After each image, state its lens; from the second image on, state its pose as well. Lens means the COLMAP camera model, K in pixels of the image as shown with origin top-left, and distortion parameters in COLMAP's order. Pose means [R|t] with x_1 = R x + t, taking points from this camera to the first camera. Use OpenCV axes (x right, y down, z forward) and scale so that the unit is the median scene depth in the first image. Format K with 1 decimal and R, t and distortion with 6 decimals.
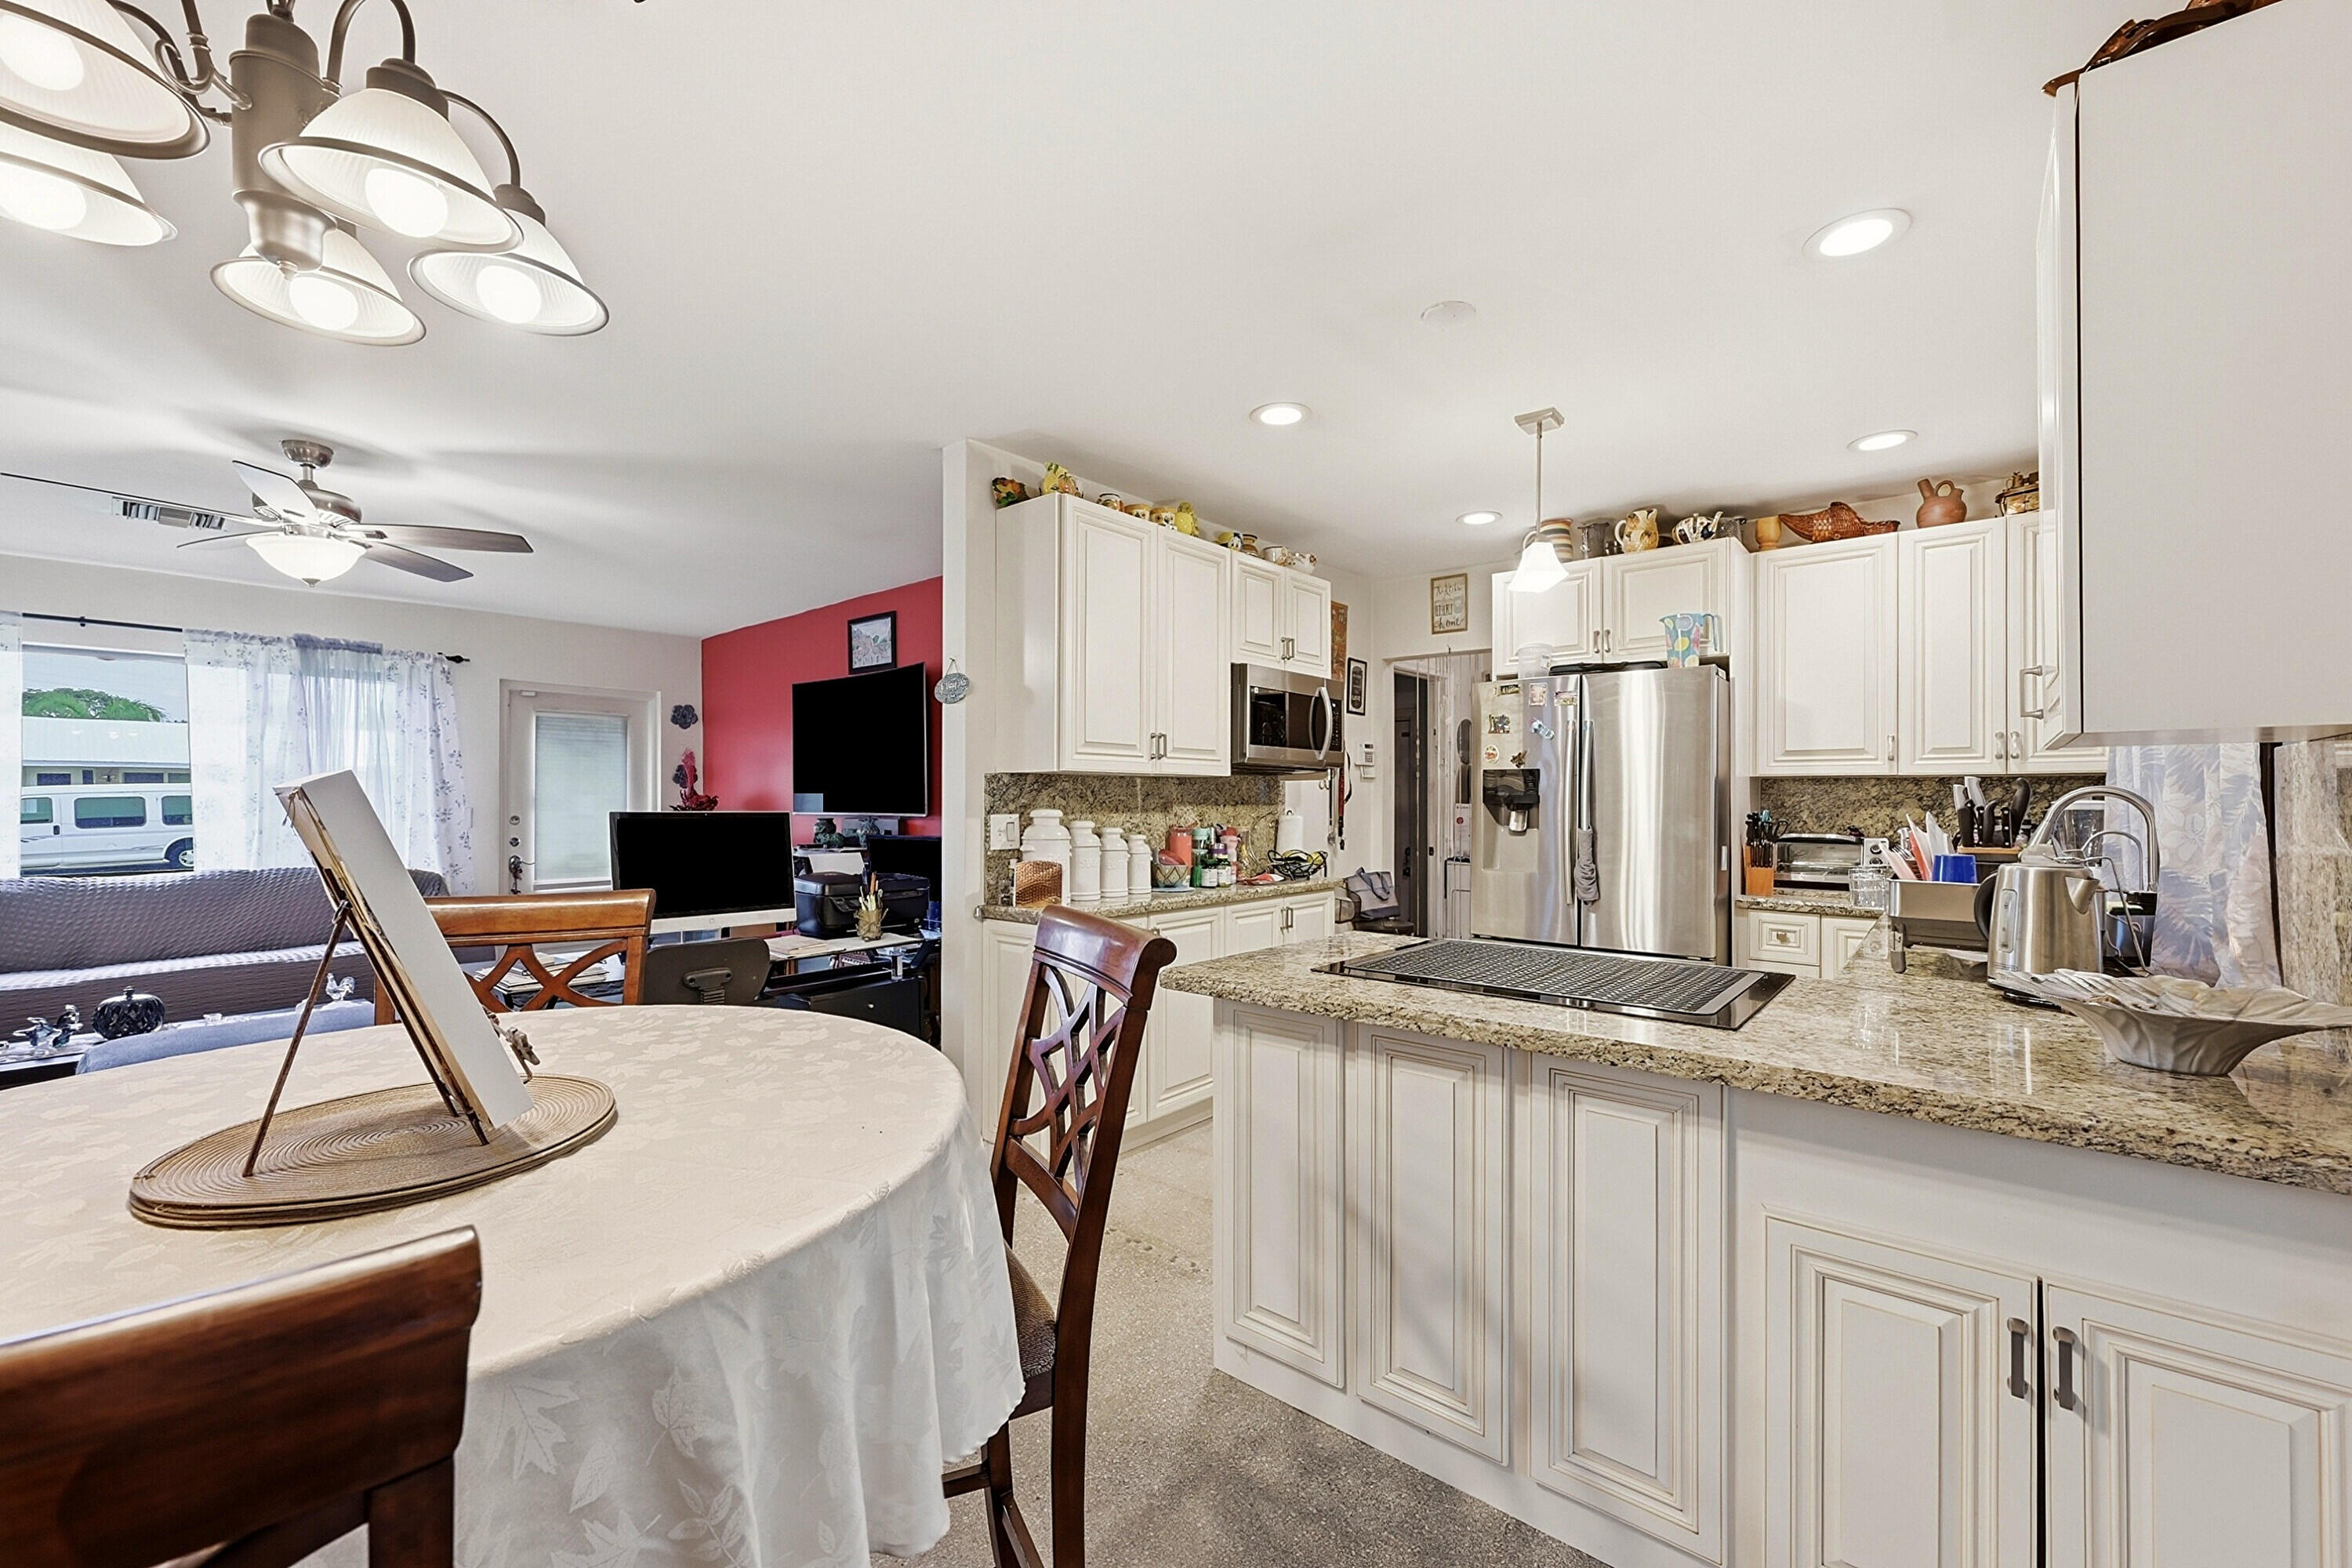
lens RADIAL K [[938.7, 0, 1165.2], [0, 938.7, 796.6], [0, 0, 1]] dist [-0.003017, 0.000812]
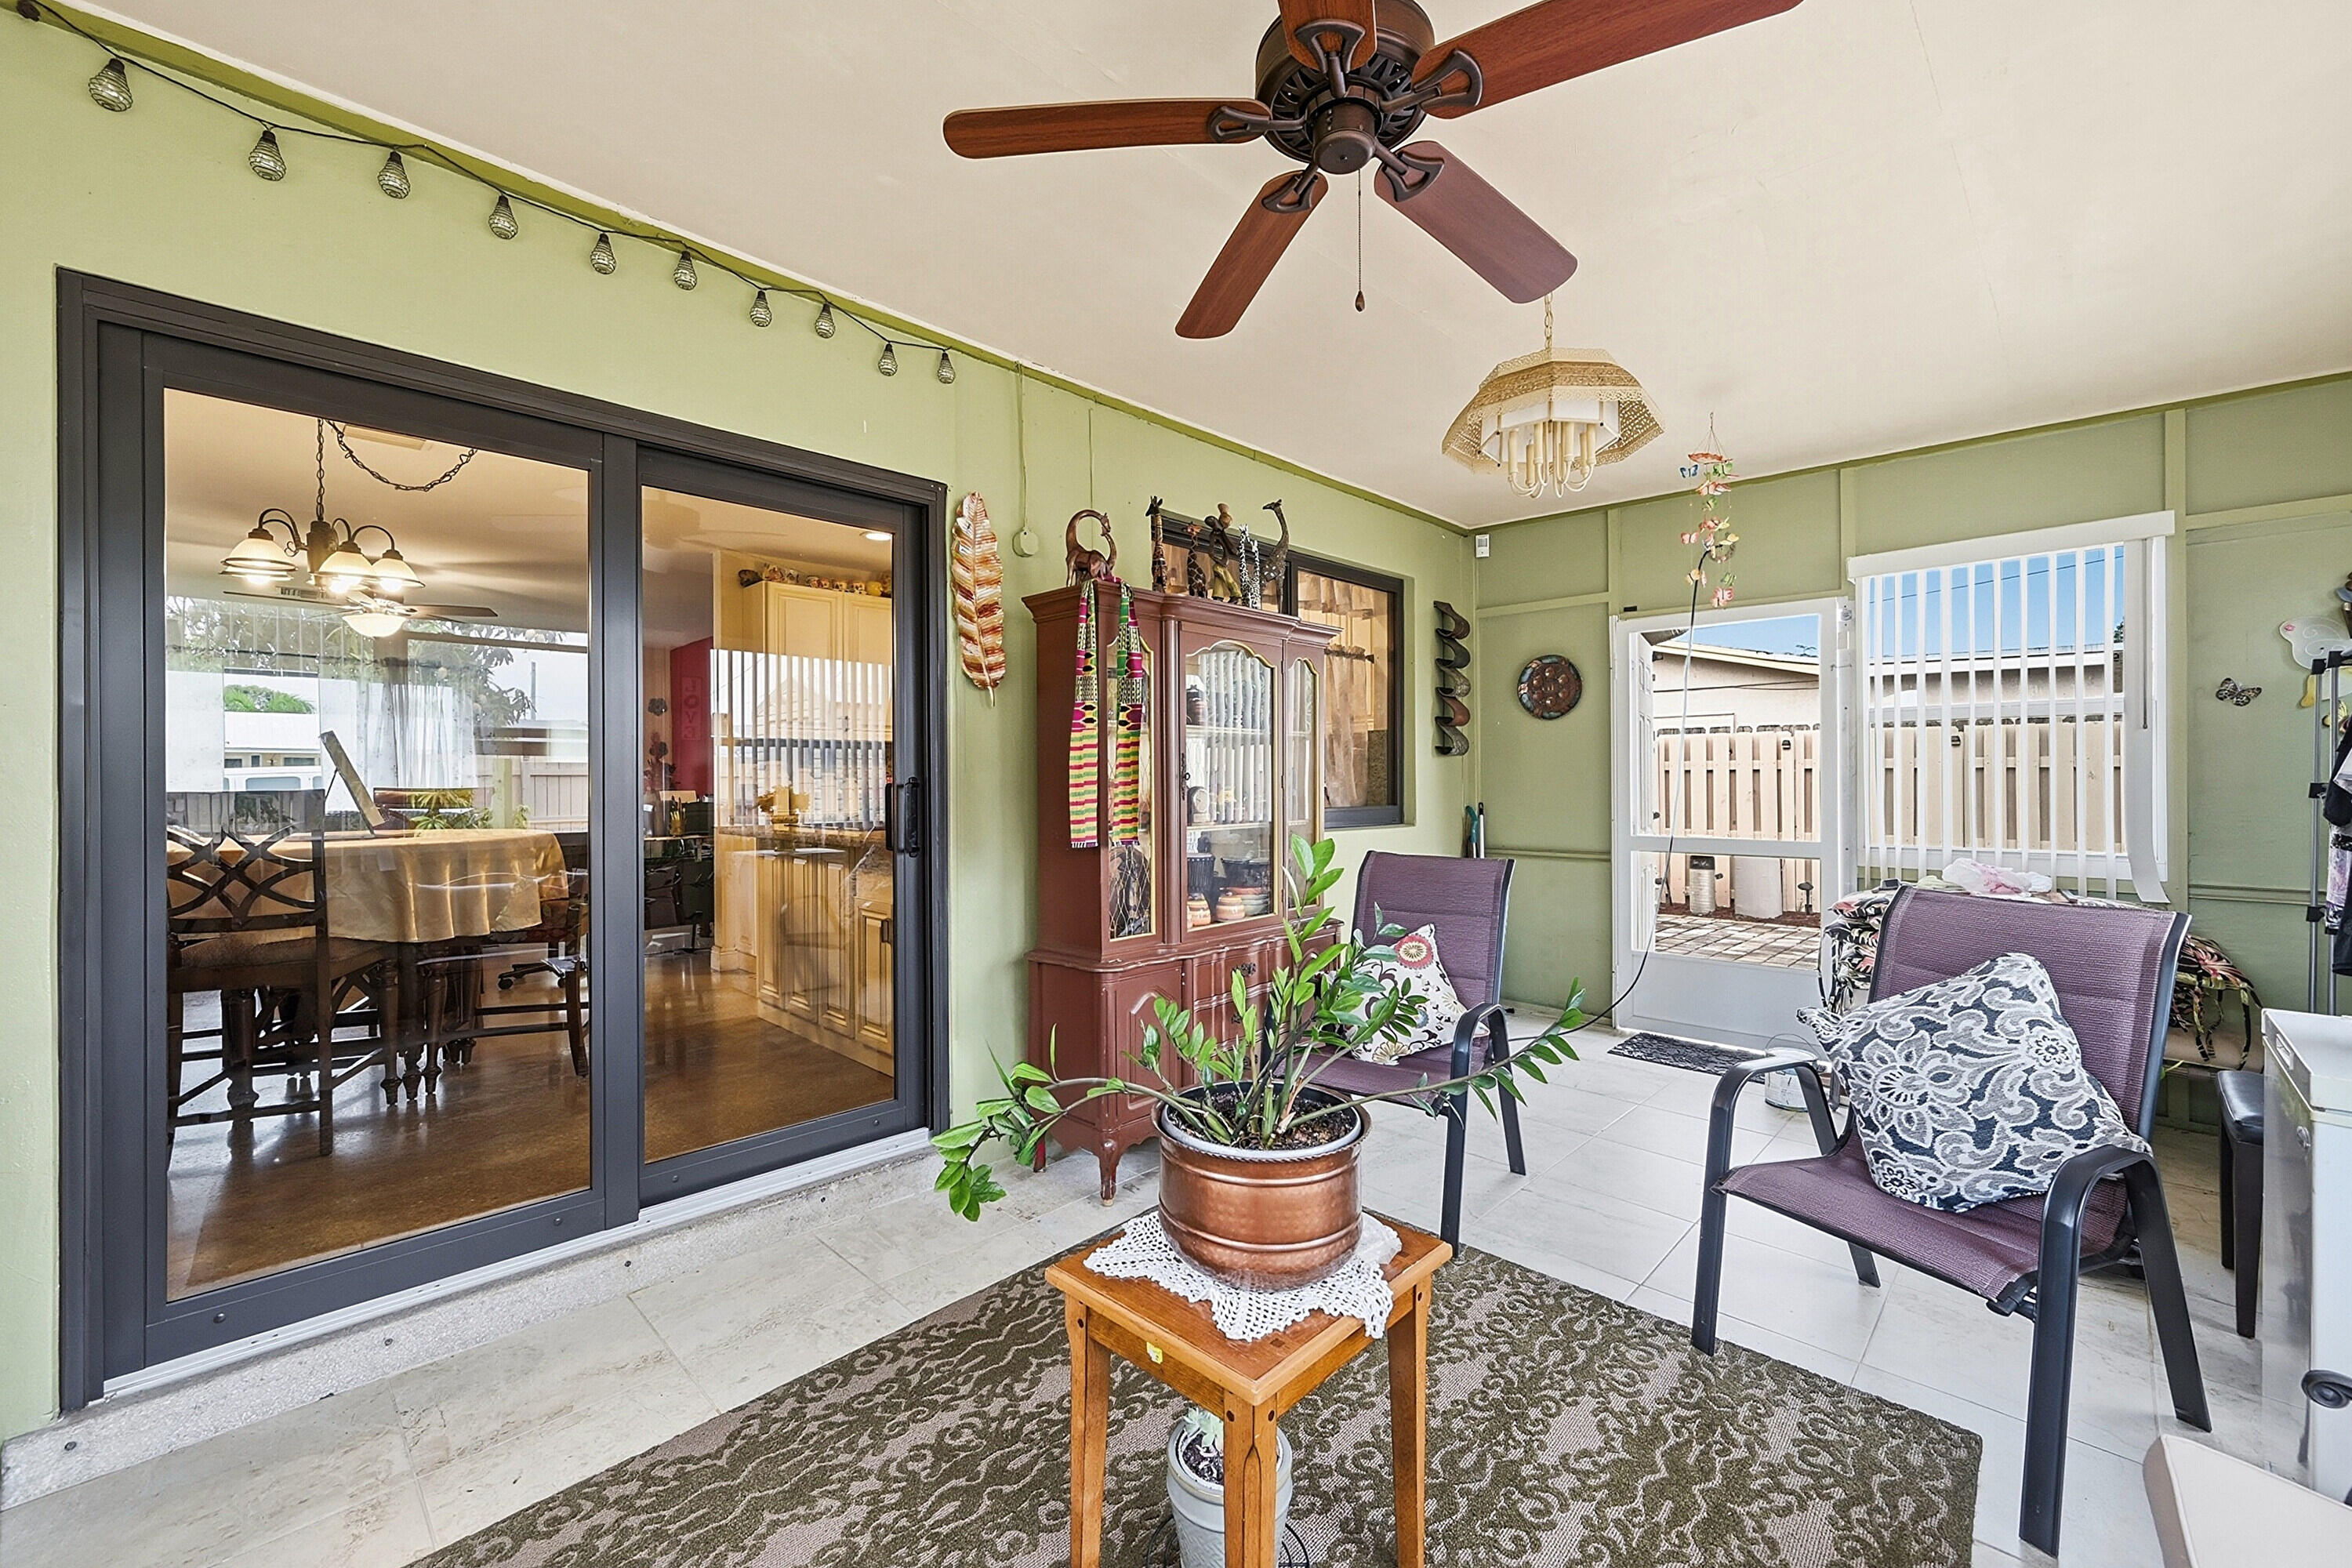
lens RADIAL K [[938.7, 0, 1170.9], [0, 938.7, 775.2], [0, 0, 1]] dist [-0.003017, 0.000812]
pose [[0.996709, -0.008620, -0.080603, 0.616587], [0.008640, 0.999963, -0.000099, 0.039422], [0.080601, -0.000597, 0.996746, -0.551705]]
